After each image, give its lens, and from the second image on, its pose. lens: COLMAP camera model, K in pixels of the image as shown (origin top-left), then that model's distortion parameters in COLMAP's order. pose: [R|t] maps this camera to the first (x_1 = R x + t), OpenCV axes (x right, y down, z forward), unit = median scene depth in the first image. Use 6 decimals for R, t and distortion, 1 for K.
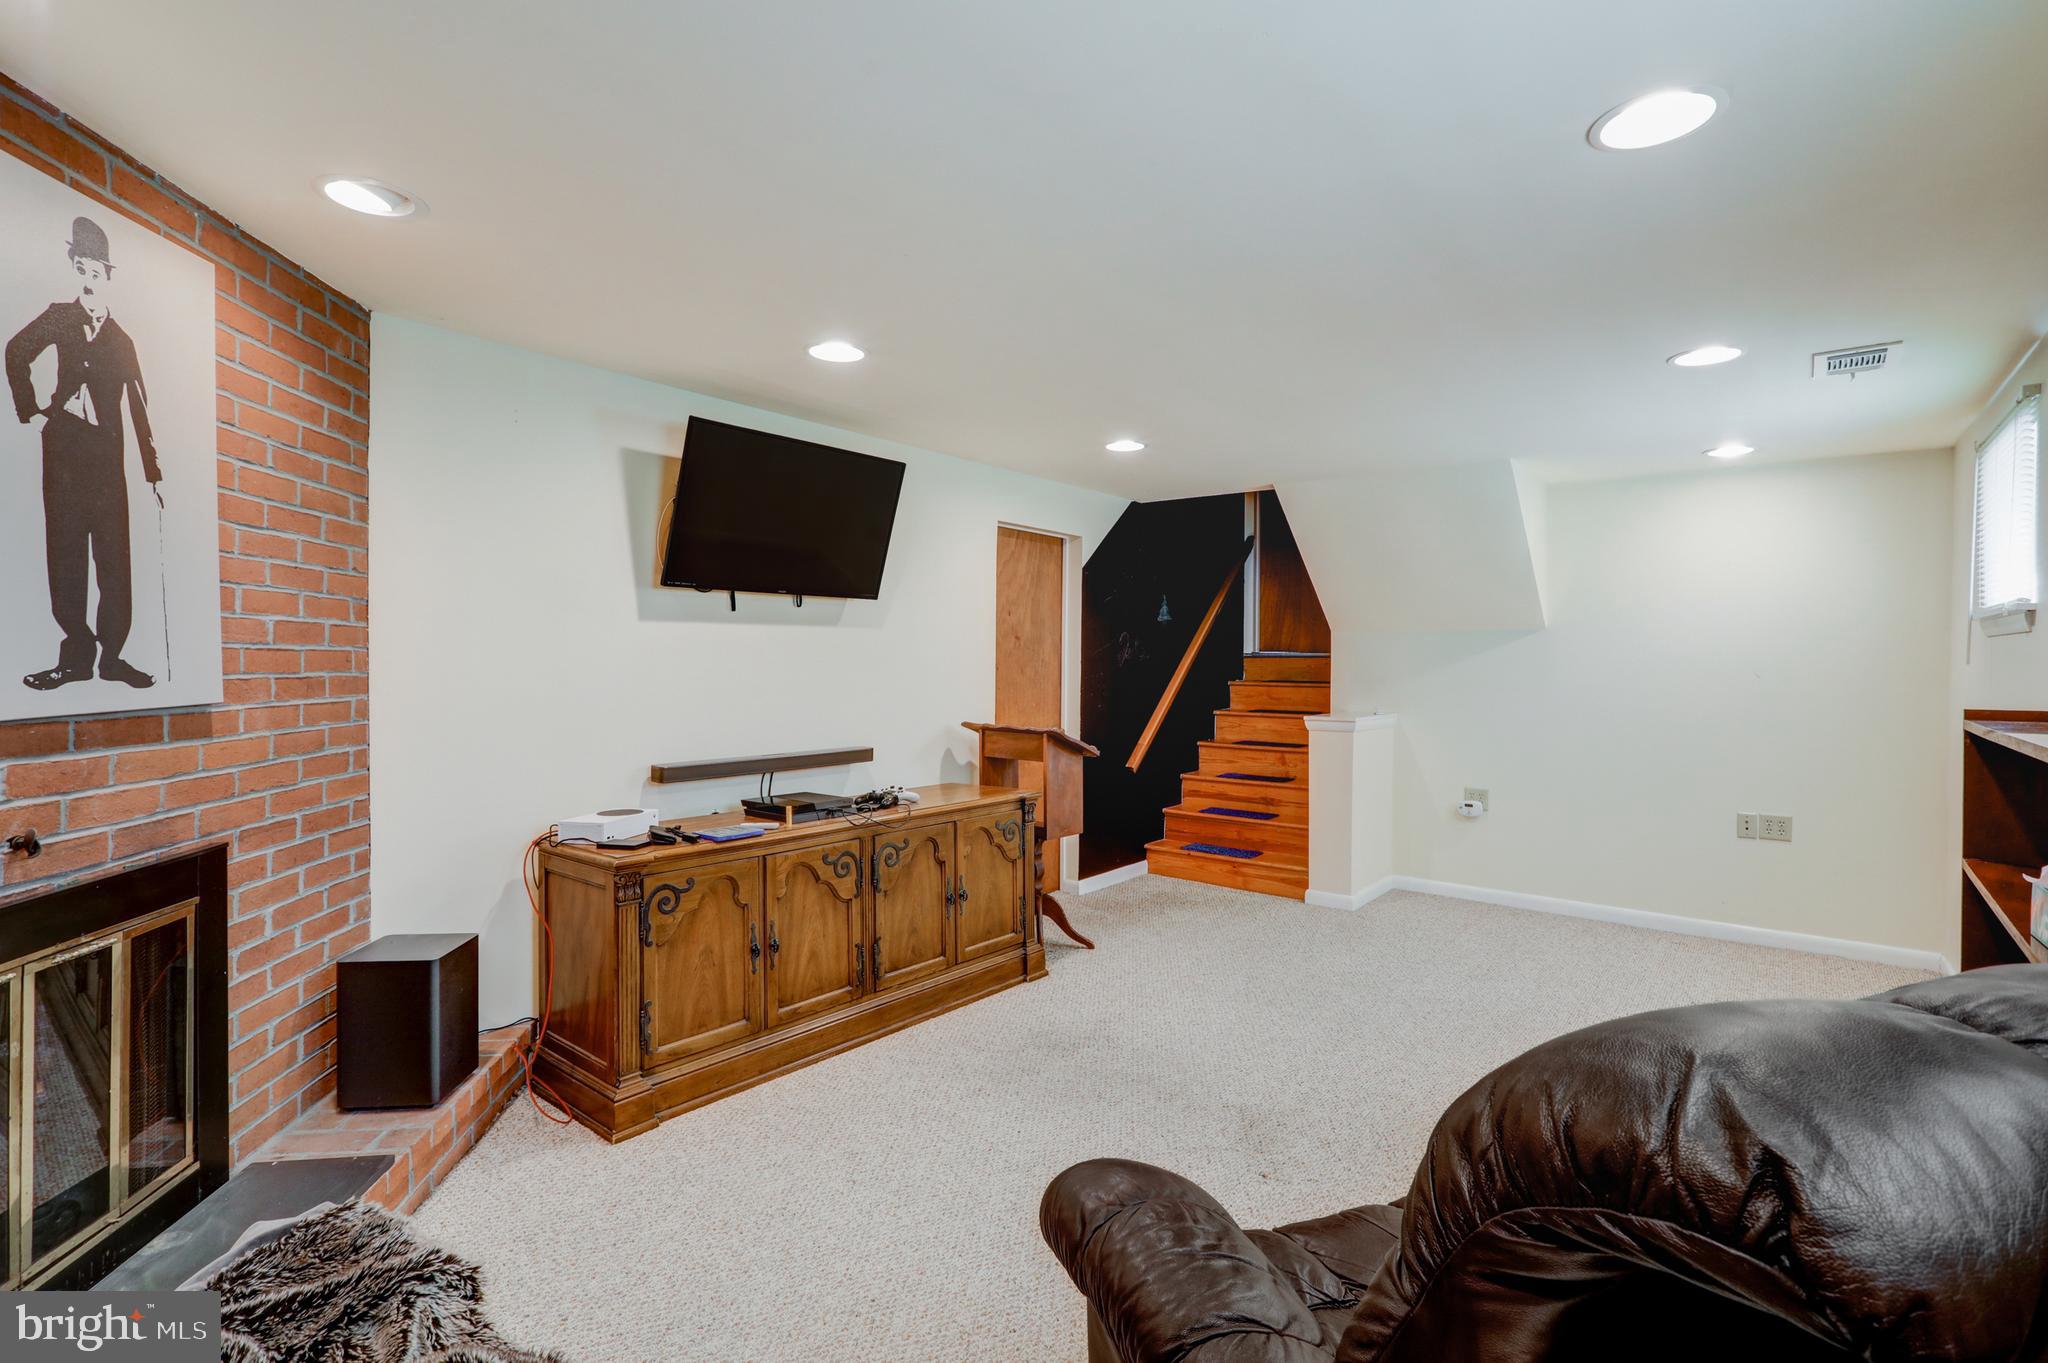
lens RADIAL K [[995.0, 0, 1024.9], [0, 995.0, 648.7], [0, 0, 1]] dist [-0.001710, 0.000270]
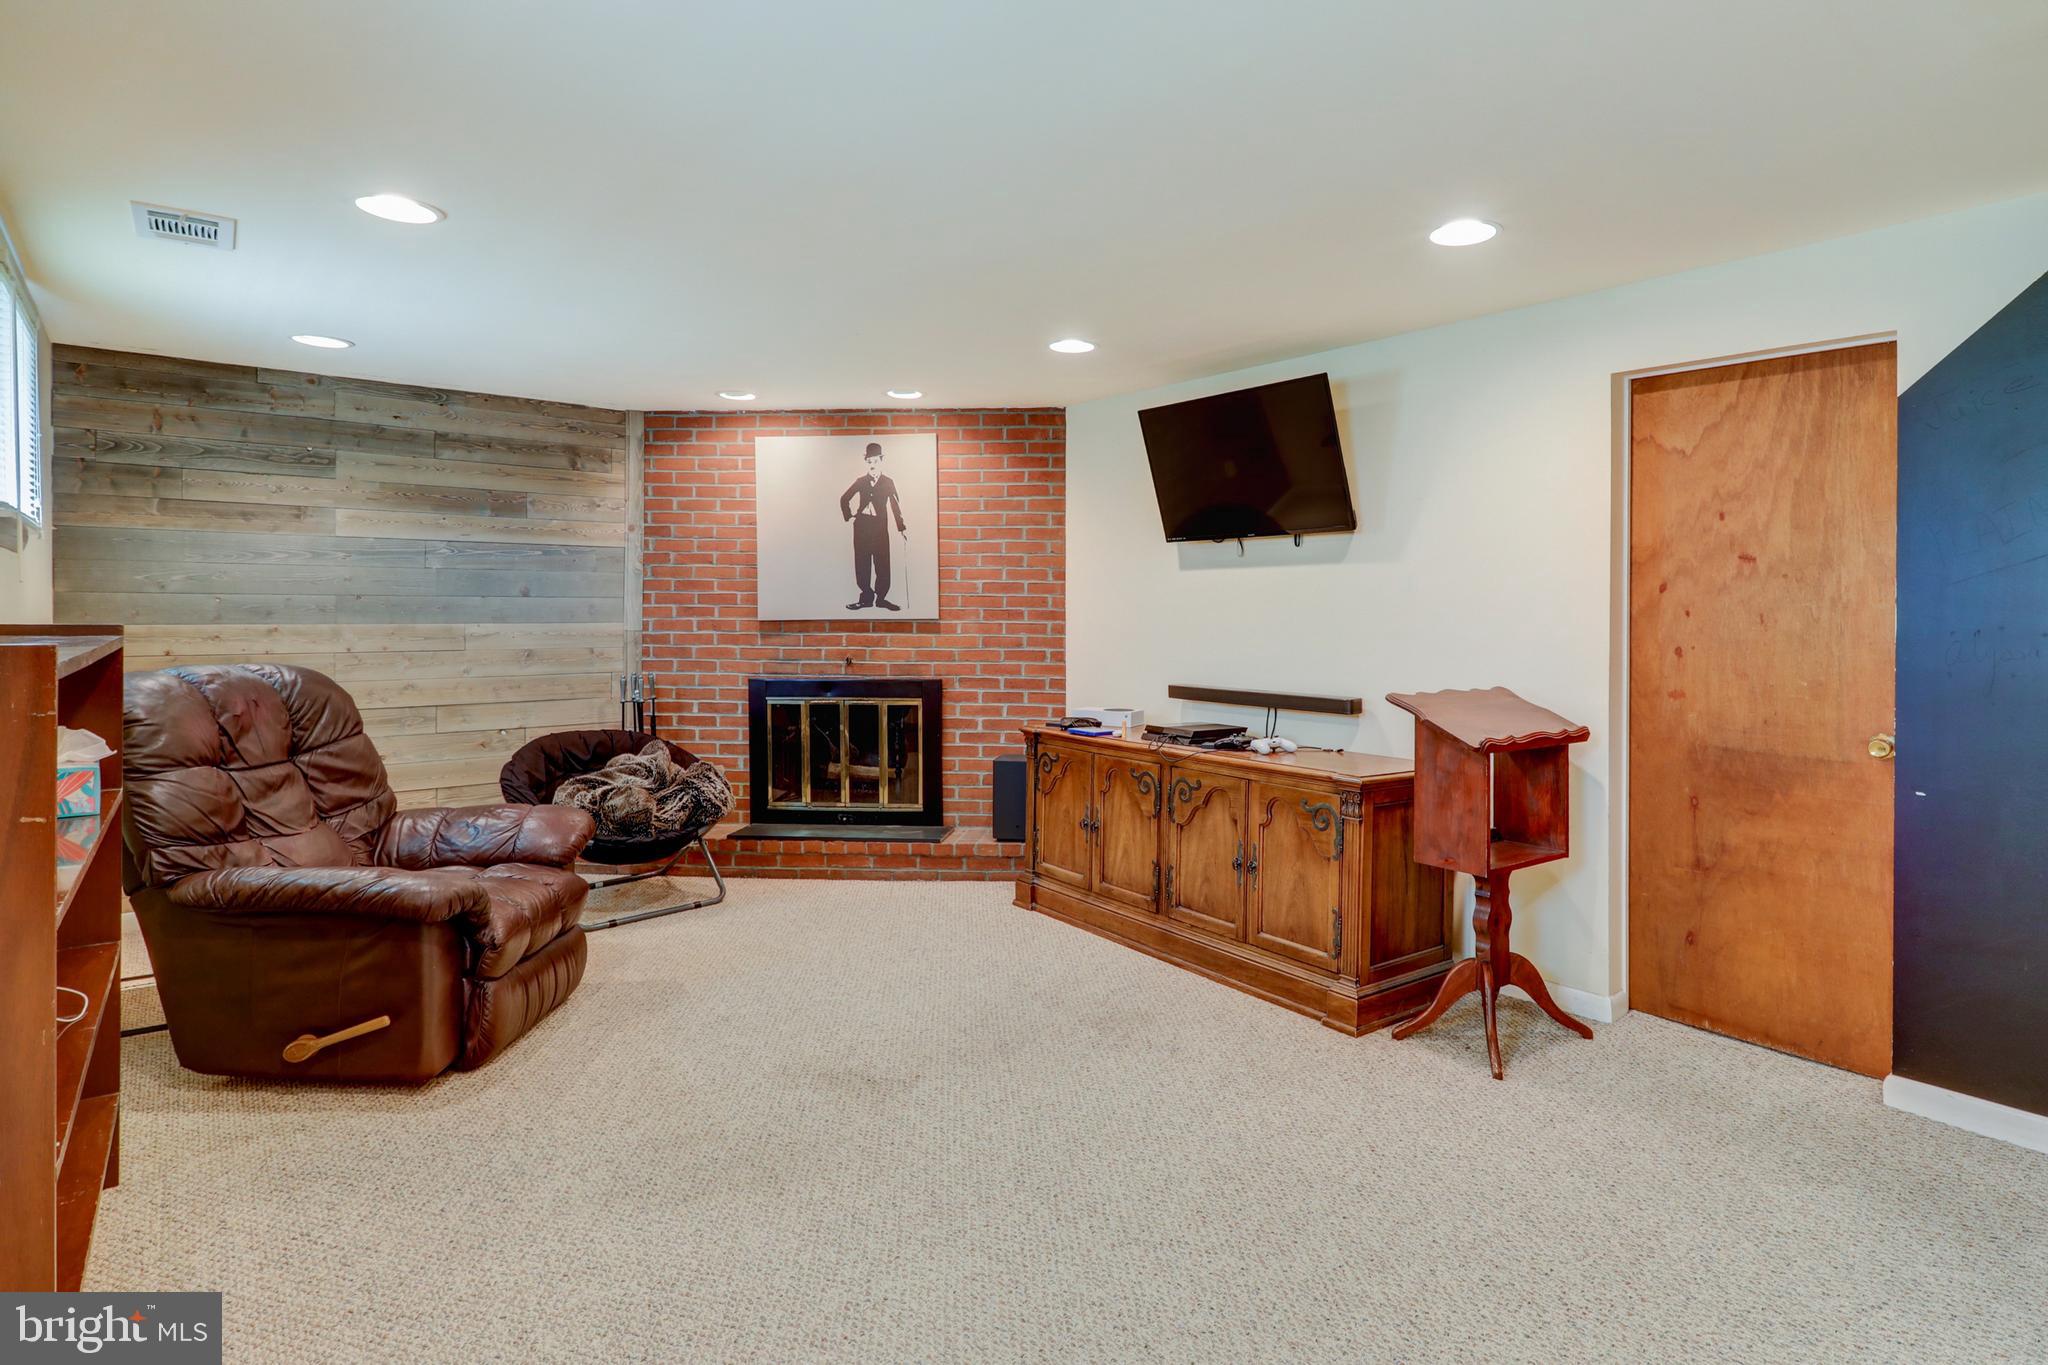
lens RADIAL K [[981.6, 0, 1027.0], [0, 981.6, 586.4], [0, 0, 1]] dist [-0.026148, -0.000004]
pose [[-0.208876, -0.028647, -0.977522, 1.261651], [0.001744, 0.999558, -0.029665, 0.042237], [0.977941, -0.007901, -0.208734, 1.519089]]
